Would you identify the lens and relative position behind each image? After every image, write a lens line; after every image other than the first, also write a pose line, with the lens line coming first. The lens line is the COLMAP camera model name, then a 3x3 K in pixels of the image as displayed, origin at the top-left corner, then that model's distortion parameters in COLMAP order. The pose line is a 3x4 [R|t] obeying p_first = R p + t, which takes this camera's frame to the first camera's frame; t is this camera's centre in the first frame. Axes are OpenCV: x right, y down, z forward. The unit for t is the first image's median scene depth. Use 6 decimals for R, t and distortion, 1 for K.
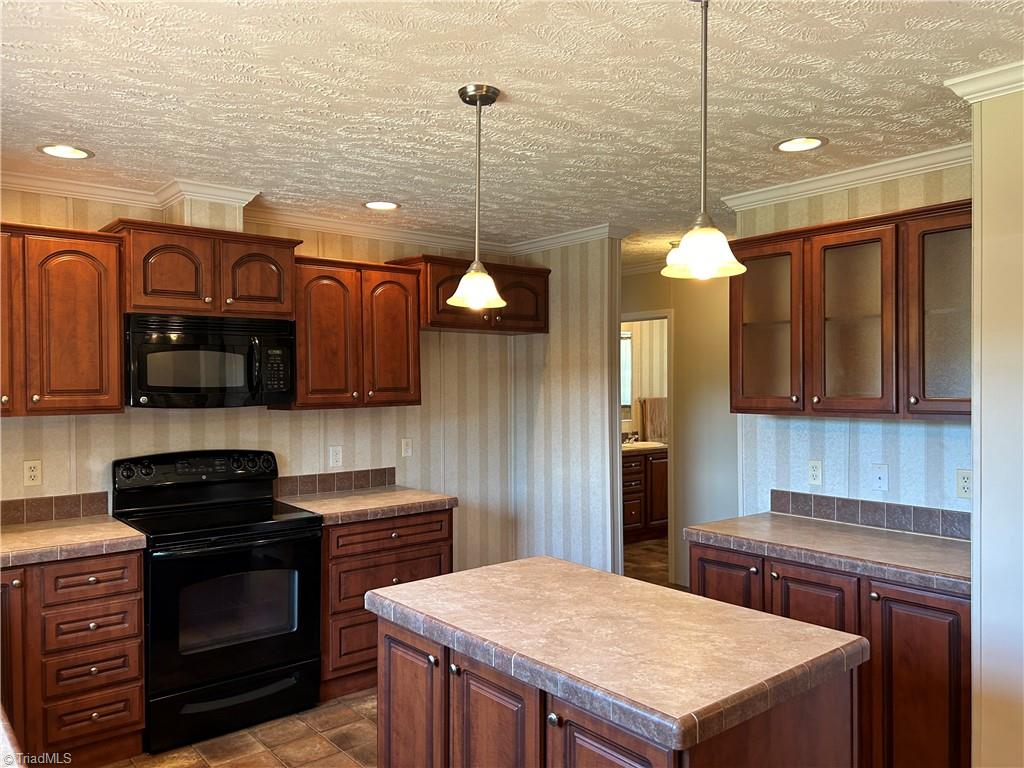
lens RADIAL K [[769.3, 0, 521.0], [0, 769.3, 389.2], [0, 0, 1]] dist [0.044718, -0.054900]
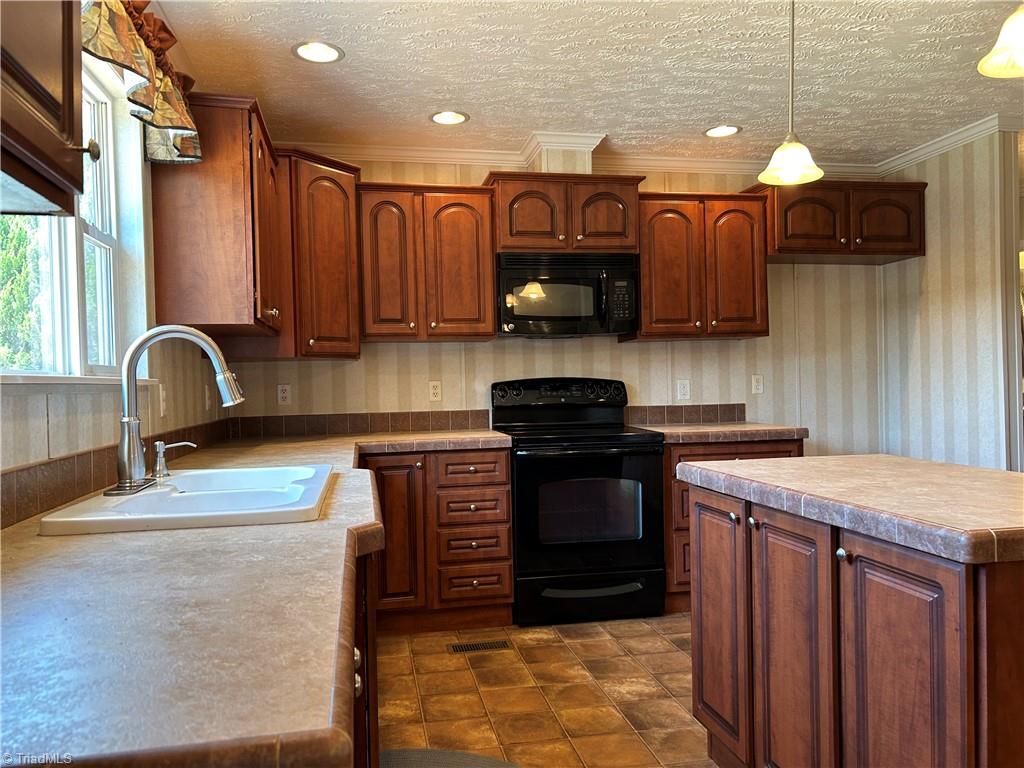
lens RADIAL K [[769.3, 0, 505.1], [0, 769.3, 390.8], [0, 0, 1]] dist [0.044718, -0.054900]
pose [[0.871583, -0.008231, -0.490179, 0.072566], [0.011744, 0.999923, 0.004092, 0.103784], [0.490107, -0.009323, 0.871612, -0.018946]]
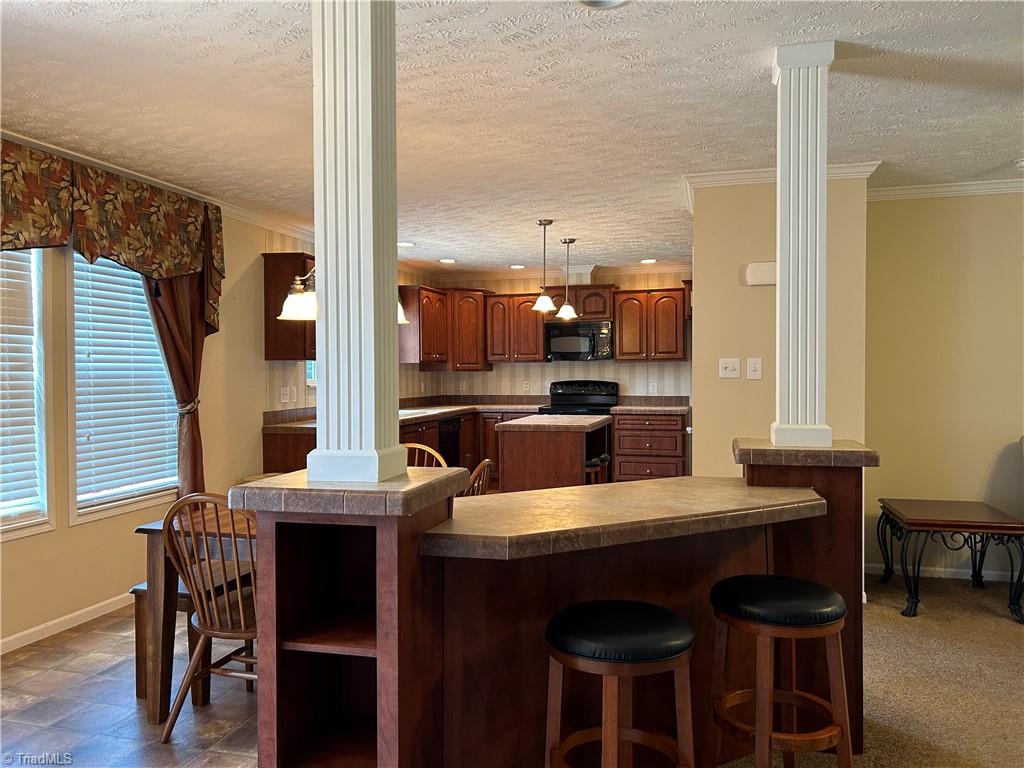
lens RADIAL K [[769.3, 0, 512.7], [0, 769.3, 384.0], [0, 0, 1]] dist [0.044718, -0.054900]
pose [[0.564079, 0.017405, -0.825538, 1.487892], [-0.003694, 0.999821, 0.018555, 0.054565], [0.825713, -0.007416, 0.564042, -0.506940]]
